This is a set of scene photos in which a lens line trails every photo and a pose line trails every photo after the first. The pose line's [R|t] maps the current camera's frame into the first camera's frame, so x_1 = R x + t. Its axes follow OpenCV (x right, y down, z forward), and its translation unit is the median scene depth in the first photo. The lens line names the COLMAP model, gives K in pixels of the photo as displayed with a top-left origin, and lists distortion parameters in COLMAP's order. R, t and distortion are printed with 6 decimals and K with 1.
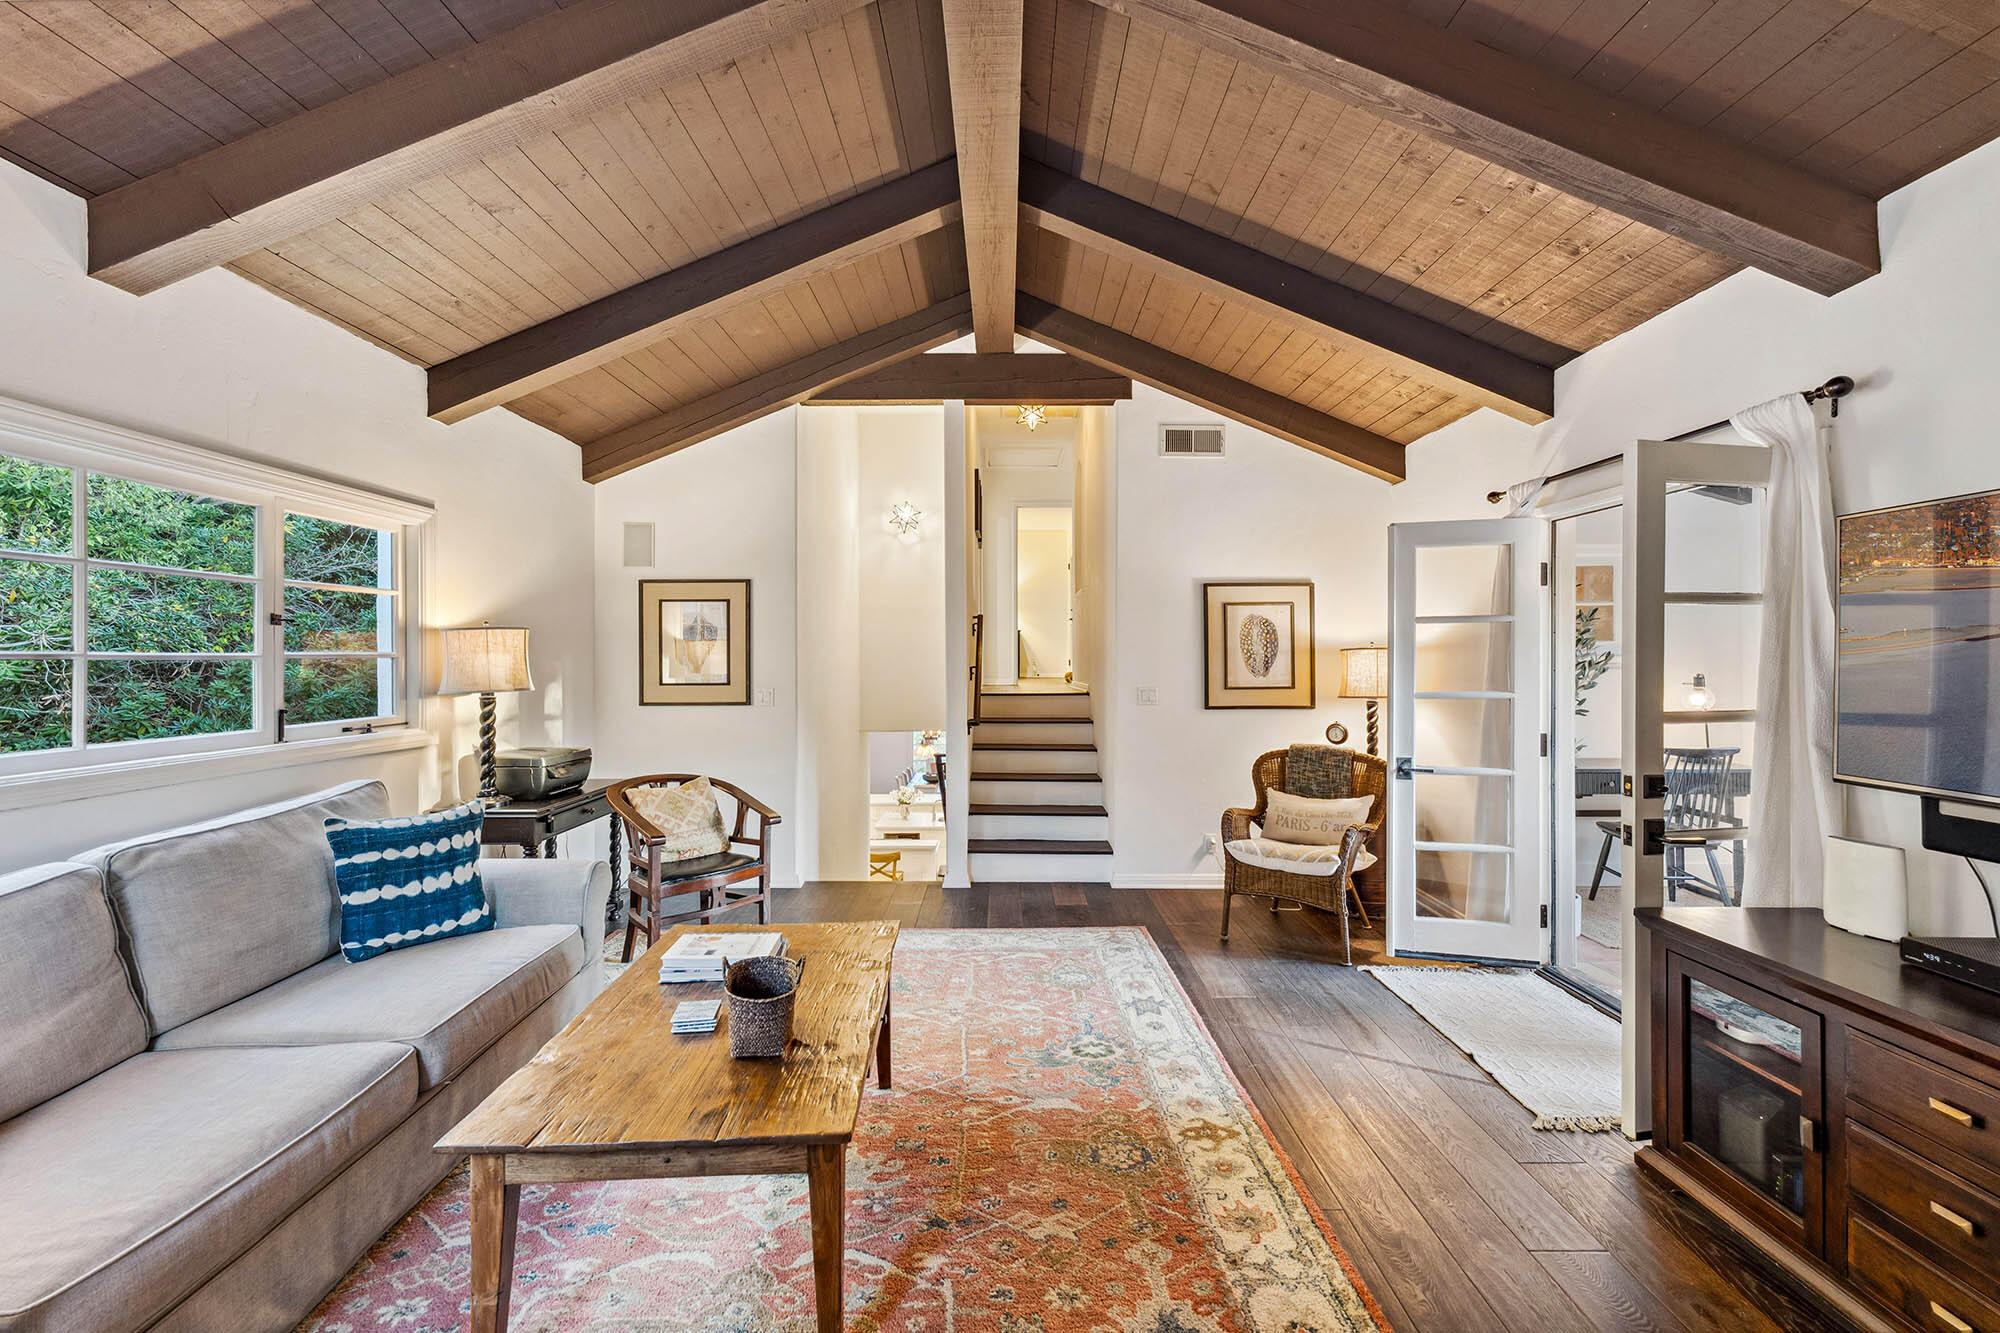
lens RADIAL K [[813.5, 0, 999.1], [0, 813.5, 656.6], [0, 0, 1]] dist [0.000362, 0.000483]
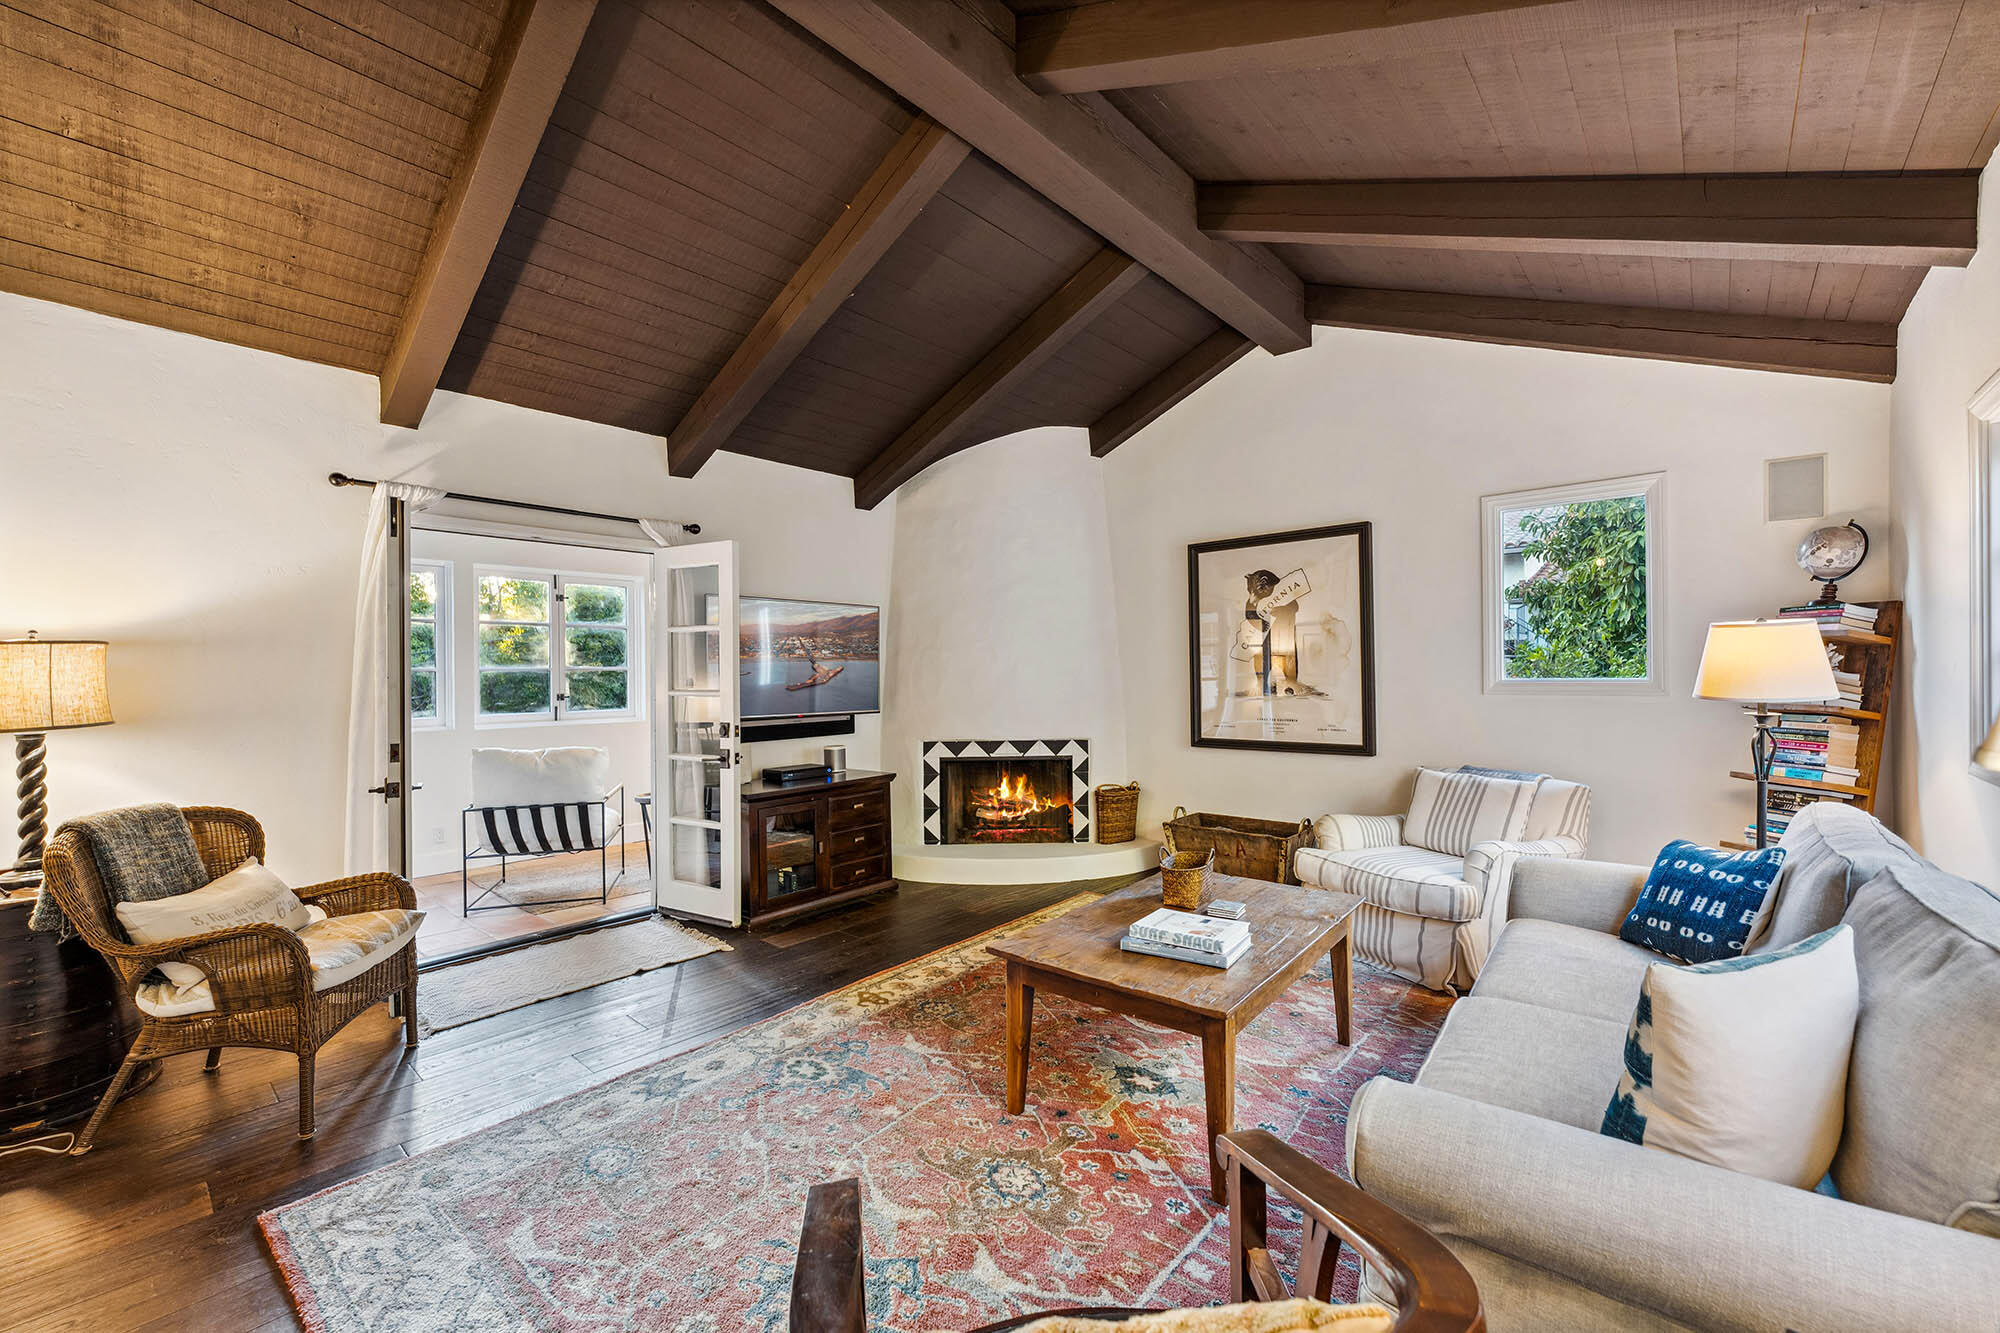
lens RADIAL K [[813.5, 0, 998.5], [0, 813.5, 671.1], [0, 0, 1]] dist [0.000362, 0.000483]
pose [[-0.753847, 0.005984, 0.657023, -0.827492], [0.007364, 0.999973, -0.000658, 0.030508], [-0.657009, 0.004343, -0.753870, 1.919673]]
